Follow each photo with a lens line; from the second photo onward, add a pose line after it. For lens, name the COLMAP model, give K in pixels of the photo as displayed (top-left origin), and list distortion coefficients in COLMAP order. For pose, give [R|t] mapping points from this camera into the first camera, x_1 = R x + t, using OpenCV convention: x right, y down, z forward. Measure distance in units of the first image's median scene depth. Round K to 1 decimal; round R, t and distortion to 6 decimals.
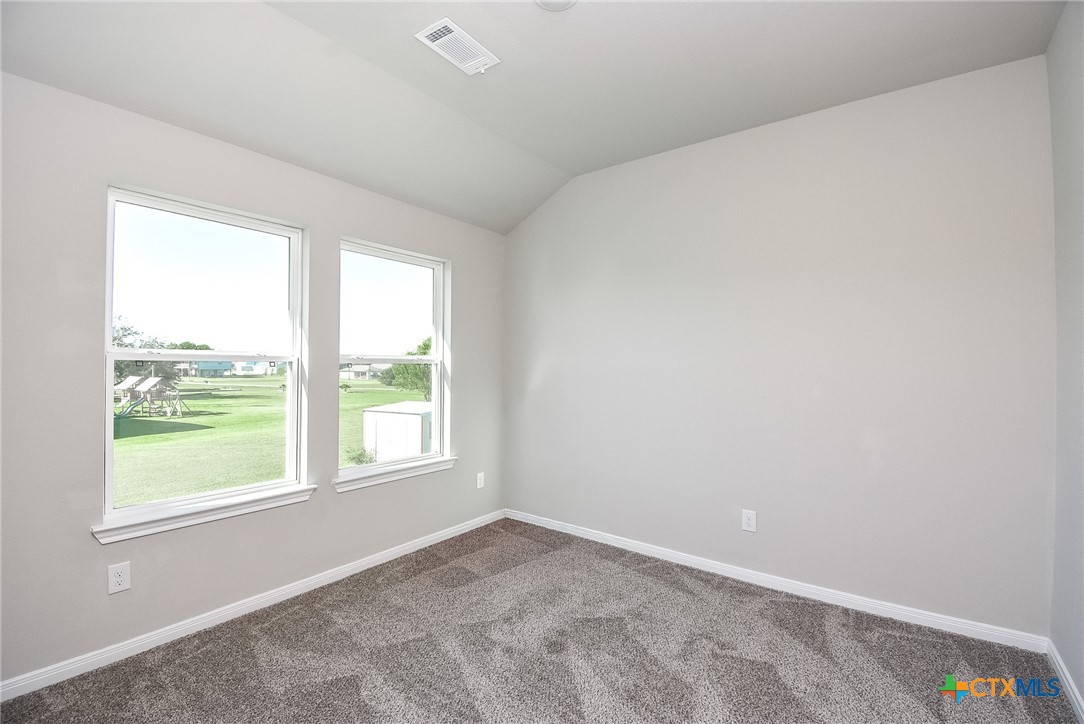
lens RADIAL K [[479.9, 0, 536.3], [0, 479.9, 364.0], [0, 0, 1]] dist [0.004937, -0.011119]
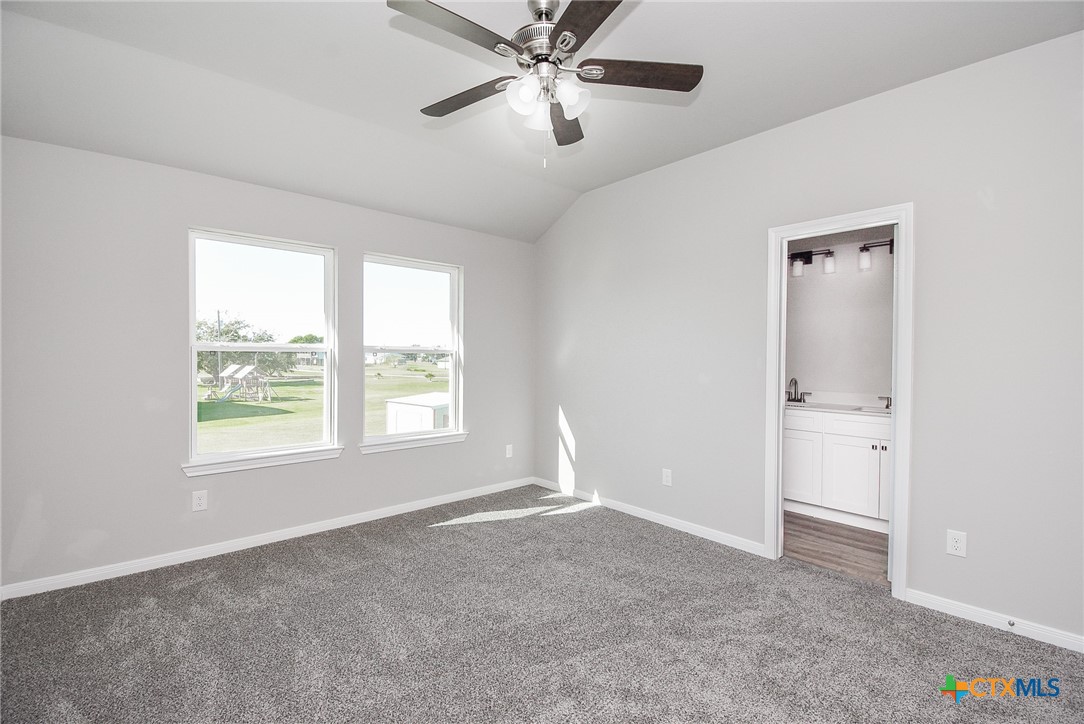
lens RADIAL K [[479.9, 0, 548.3], [0, 479.9, 366.4], [0, 0, 1]] dist [0.004937, -0.011119]
pose [[0.993115, 0.004754, -0.117050, 0.167695], [-0.001764, 0.999670, 0.025635, 0.000366], [0.117133, -0.025252, 0.992795, -0.150891]]
